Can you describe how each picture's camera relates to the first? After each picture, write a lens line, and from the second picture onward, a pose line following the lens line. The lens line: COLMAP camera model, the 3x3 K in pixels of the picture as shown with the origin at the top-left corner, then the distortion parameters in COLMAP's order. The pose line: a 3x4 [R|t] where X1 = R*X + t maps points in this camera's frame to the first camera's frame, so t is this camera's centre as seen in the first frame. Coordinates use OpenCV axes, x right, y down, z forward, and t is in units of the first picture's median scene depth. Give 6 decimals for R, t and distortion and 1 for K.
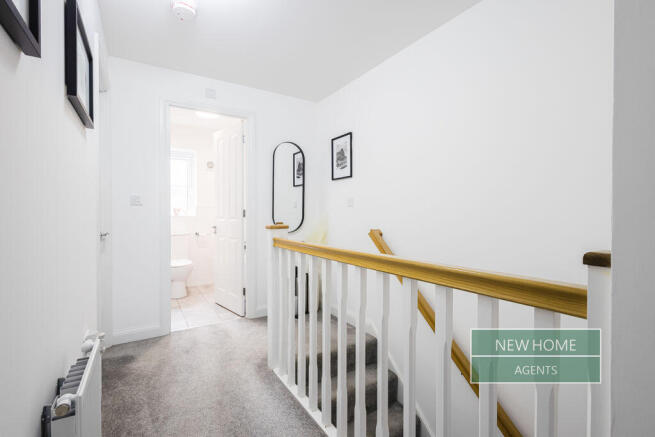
lens RADIAL K [[303.9, 0, 326.9], [0, 303.9, 216.4], [0, 0, 1]] dist [0.000269, 0.000136]
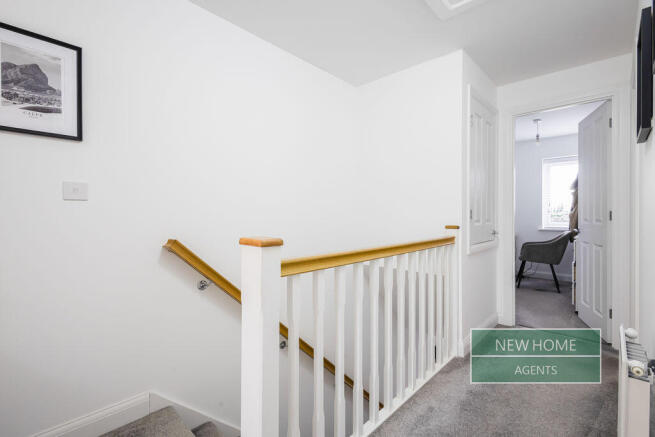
lens RADIAL K [[303.9, 0, 326.9], [0, 303.9, 216.4], [0, 0, 1]] dist [0.000269, 0.000136]
pose [[-0.263907, -0.004356, 0.964538, -0.492678], [0.010711, 0.999915, 0.007447, -0.006446], [-0.964489, 0.012296, -0.263838, 0.745796]]
